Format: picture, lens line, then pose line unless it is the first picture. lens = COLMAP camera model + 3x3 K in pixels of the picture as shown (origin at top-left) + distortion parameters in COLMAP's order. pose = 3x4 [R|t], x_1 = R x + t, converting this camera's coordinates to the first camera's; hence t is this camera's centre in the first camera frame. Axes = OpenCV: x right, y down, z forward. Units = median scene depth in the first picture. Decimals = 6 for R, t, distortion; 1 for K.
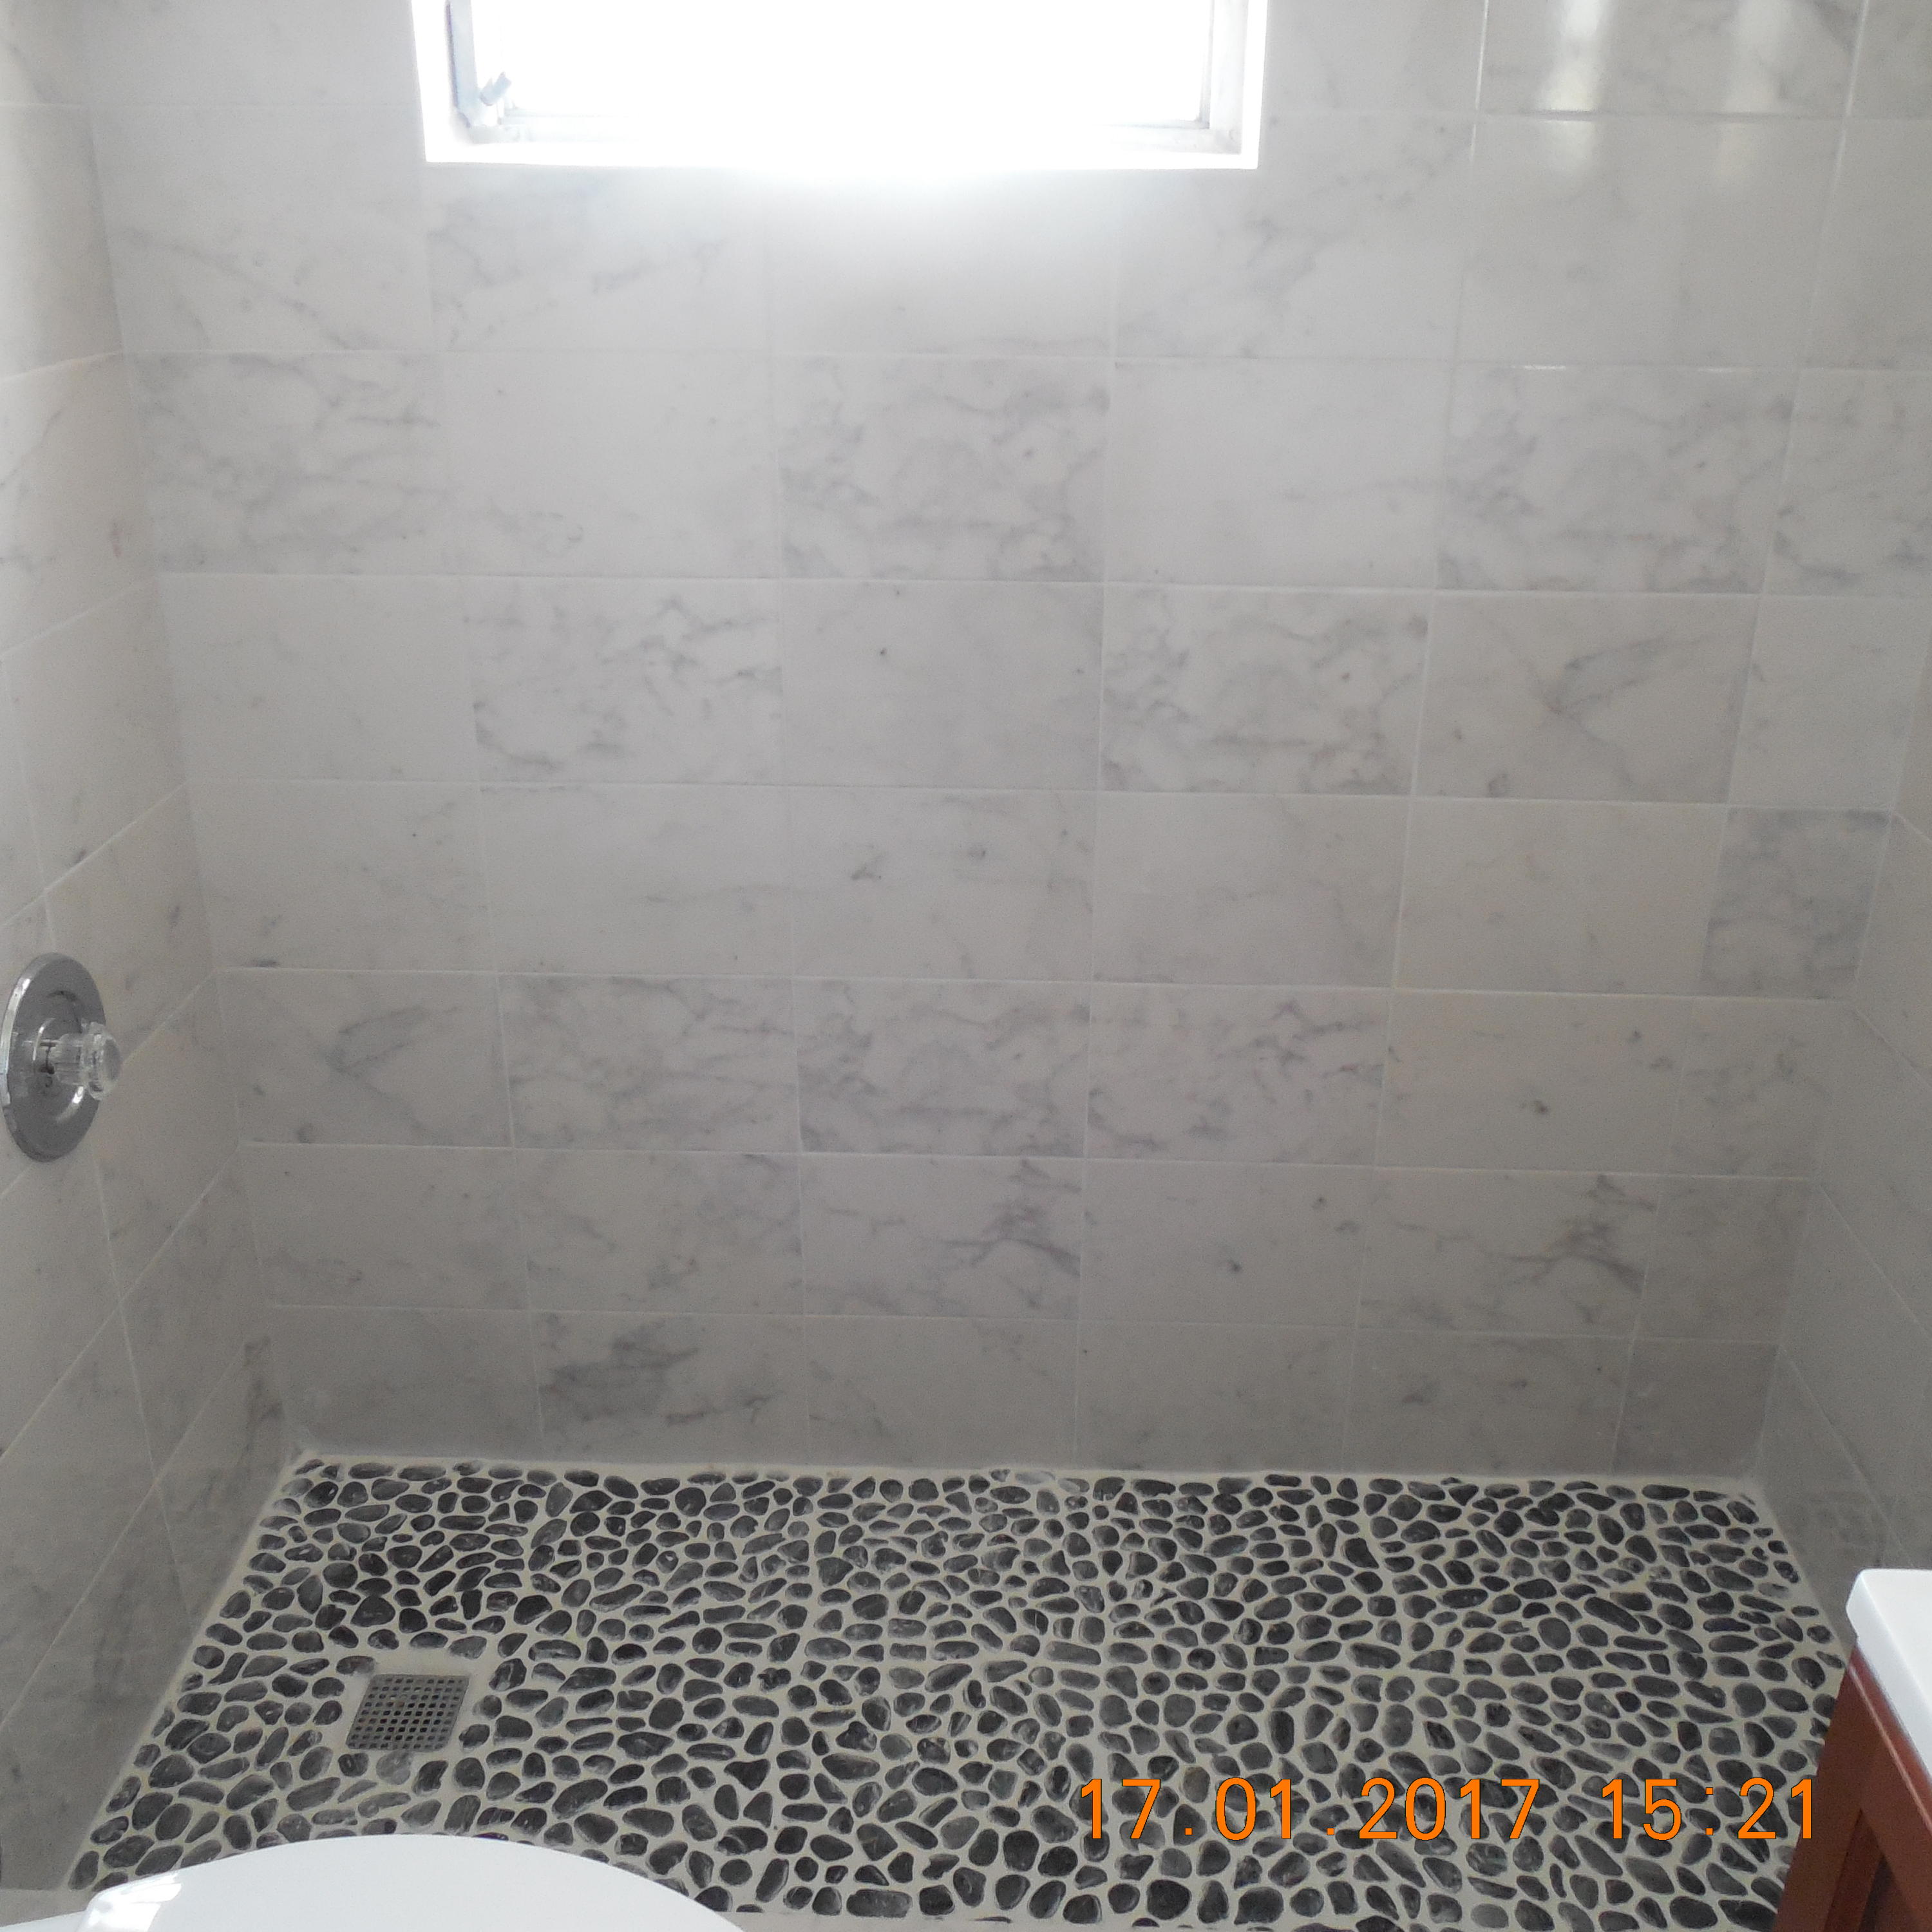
lens RADIAL K [[1963.3, 0, 970.2], [0, 1963.3, 967.9], [0, 0, 1]] dist [0.001092, 0.000000]
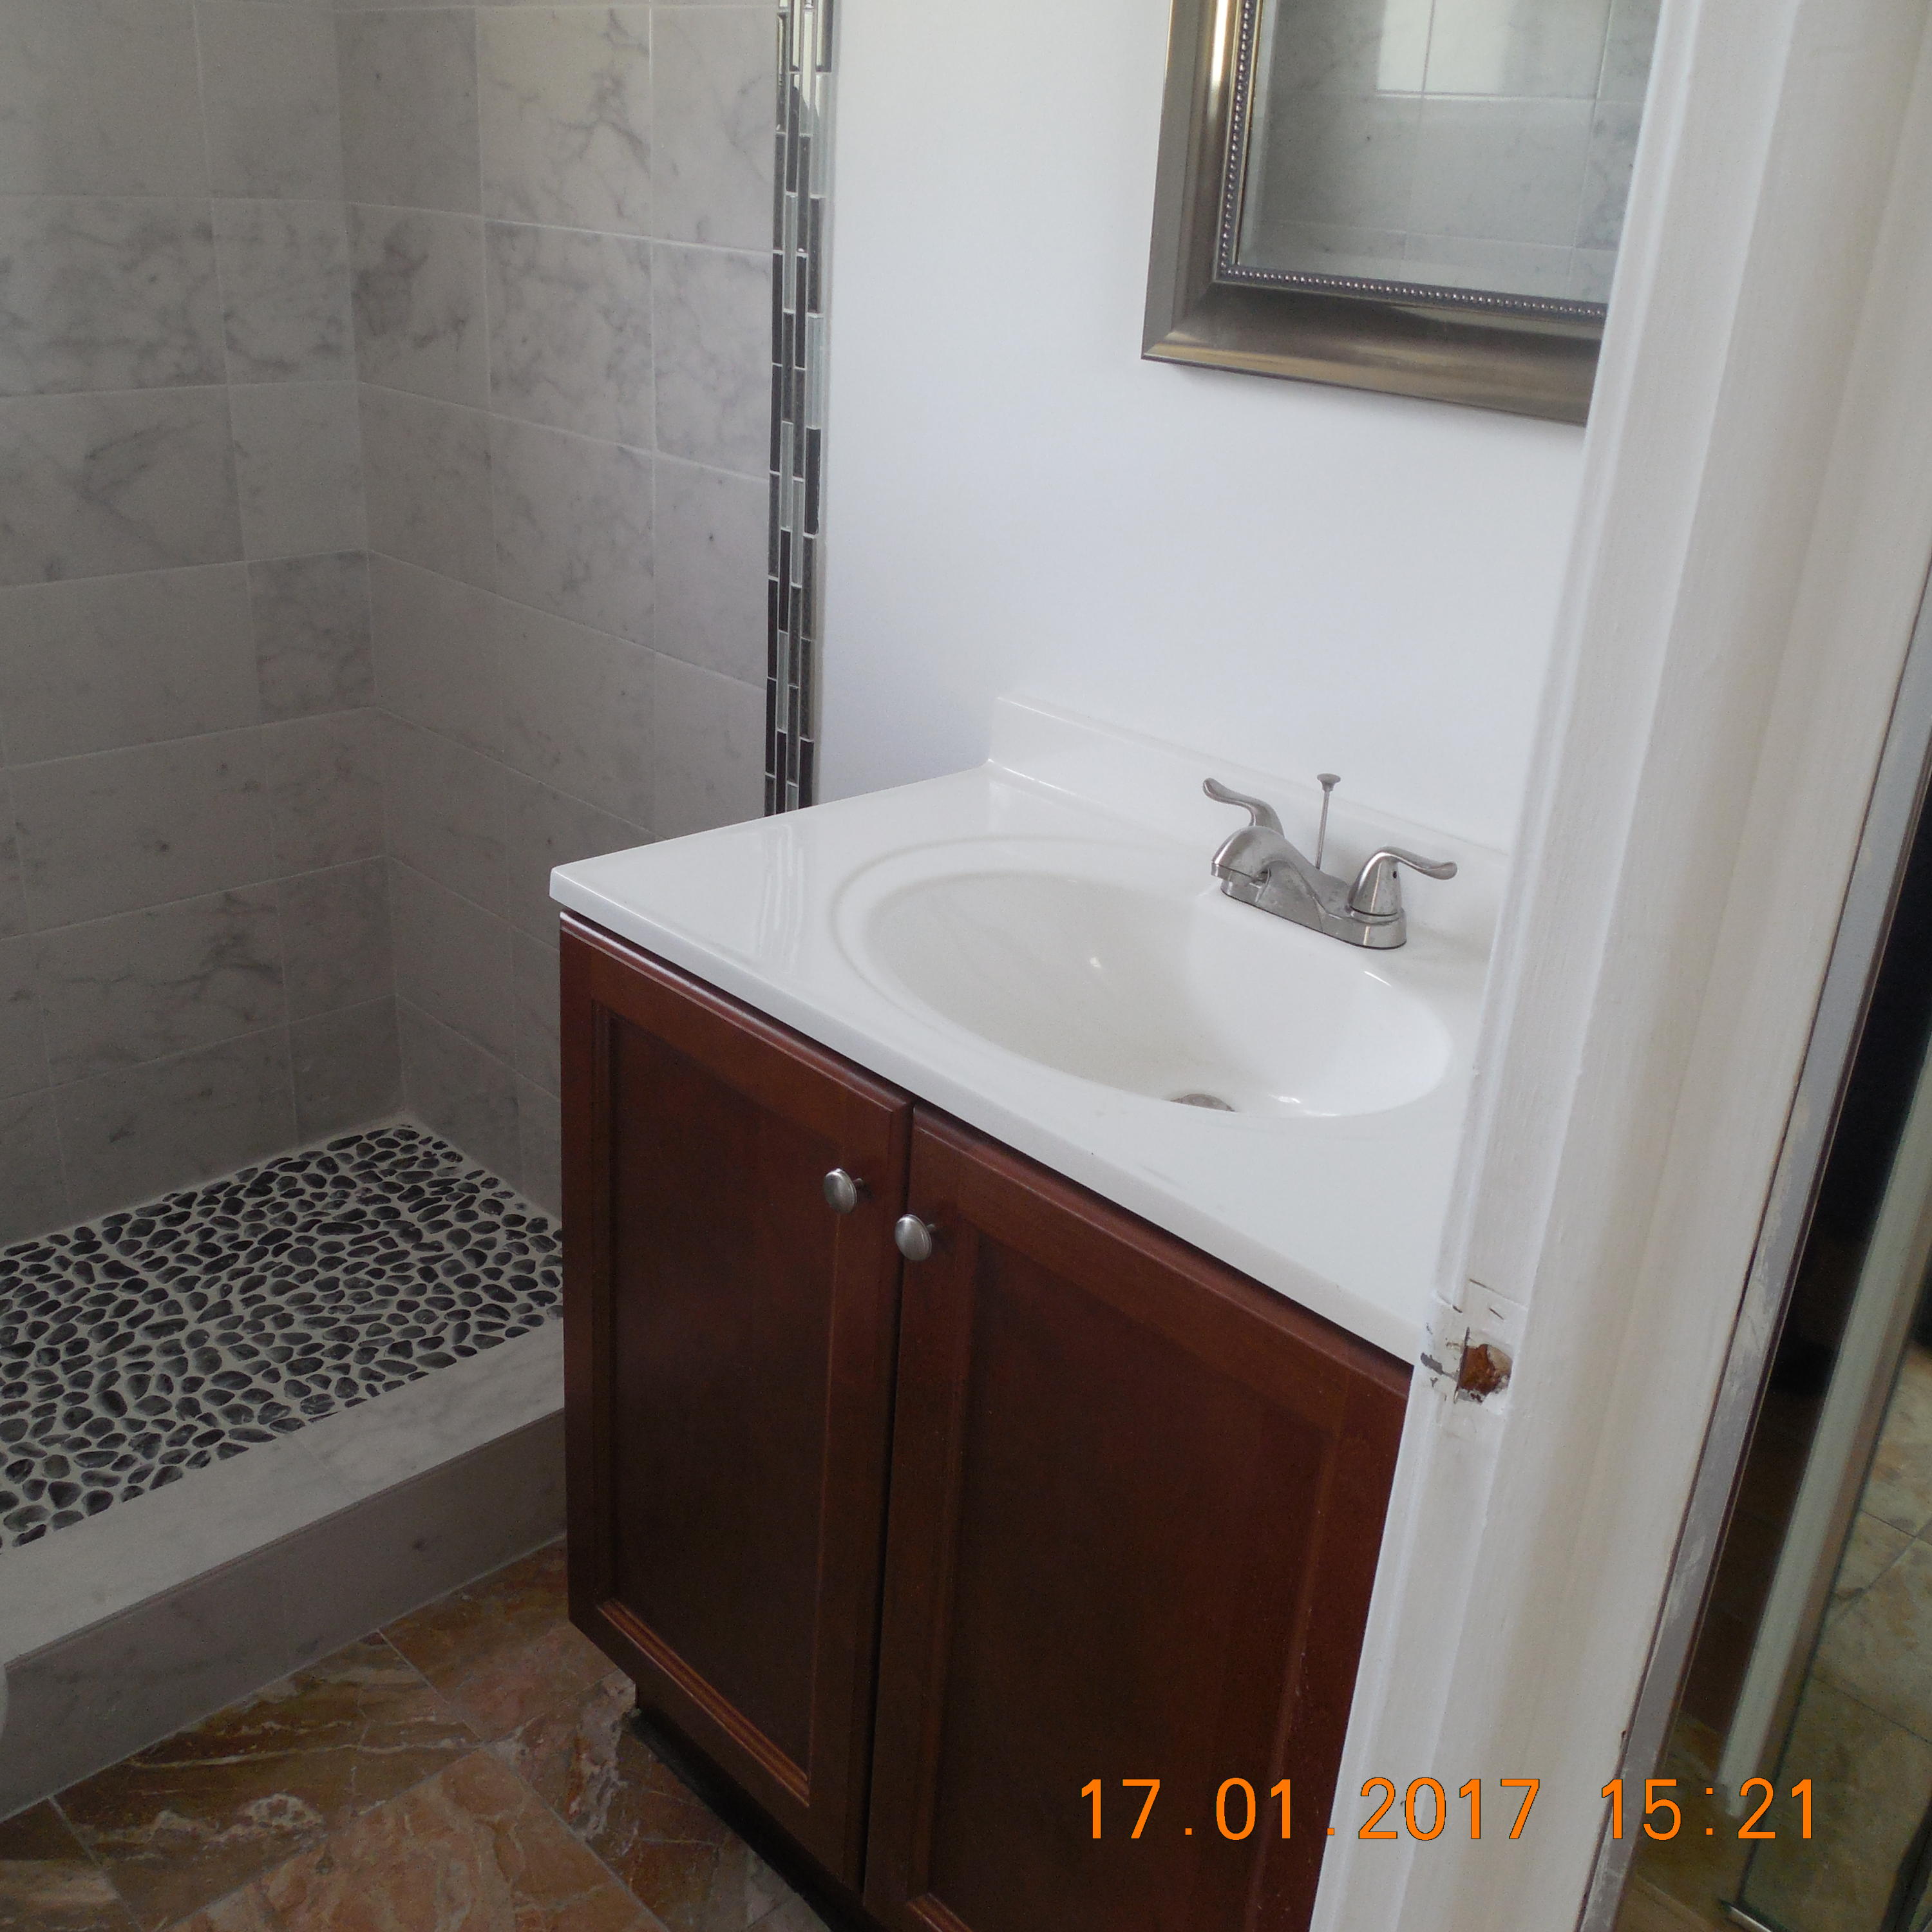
lens RADIAL K [[1963.3, 0, 963.3], [0, 1963.3, 964.0], [0, 0, 1]] dist [0.001092, 0.000000]
pose [[0.695845, -0.256740, 0.670734, -0.190196], [0.245573, 0.962684, 0.113724, 0.128525], [-0.674903, 0.085580, 0.732927, -0.186908]]
